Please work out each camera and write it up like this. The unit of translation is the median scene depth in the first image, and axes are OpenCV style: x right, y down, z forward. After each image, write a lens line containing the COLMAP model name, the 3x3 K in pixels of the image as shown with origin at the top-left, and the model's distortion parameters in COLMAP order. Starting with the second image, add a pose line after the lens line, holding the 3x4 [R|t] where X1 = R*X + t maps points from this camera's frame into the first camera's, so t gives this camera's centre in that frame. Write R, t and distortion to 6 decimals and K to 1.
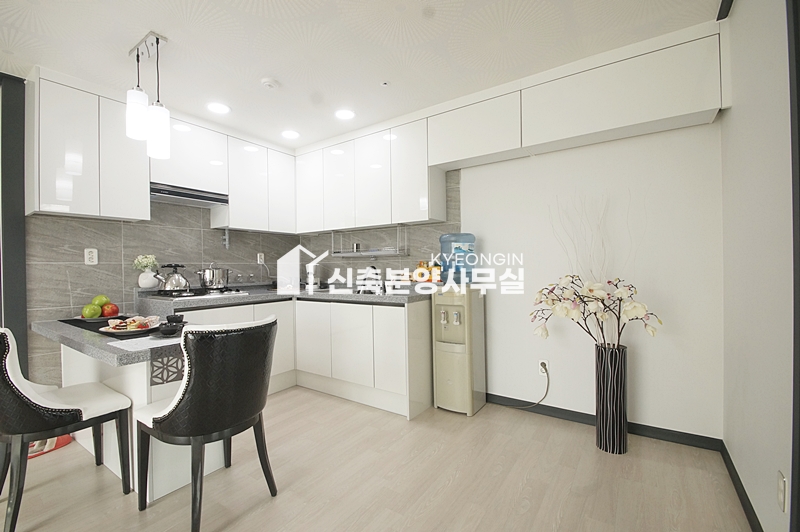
lens RADIAL K [[351.8, 0, 397.7], [0, 351.8, 271.5], [0, 0, 1]] dist [-0.008761, -0.000618]
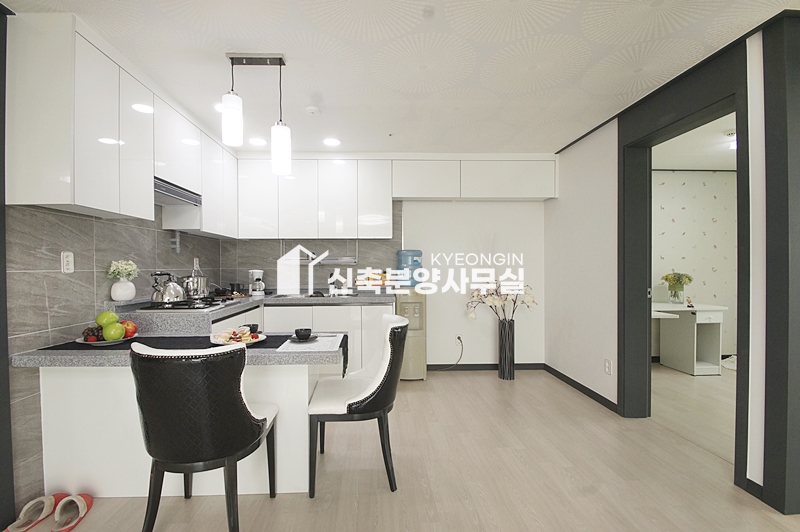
lens RADIAL K [[351.8, 0, 395.1], [0, 351.8, 266.4], [0, 0, 1]] dist [-0.008761, -0.000618]
pose [[0.789325, 0.012018, 0.613858, -0.768161], [-0.000649, 0.999824, -0.018741, -0.019570], [-0.613975, 0.014394, 0.789194, -0.036779]]
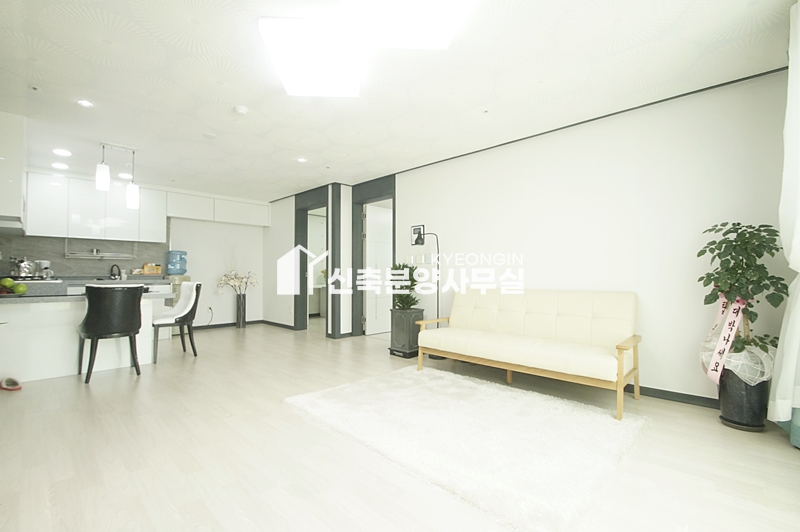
lens RADIAL K [[351.8, 0, 372.5], [0, 351.8, 274.6], [0, 0, 1]] dist [-0.008761, -0.000618]
pose [[0.212683, 0.018696, 0.976942, -1.738677], [0.006137, 0.999772, -0.020469, 0.088912], [-0.977102, 0.010349, 0.212520, -0.605809]]
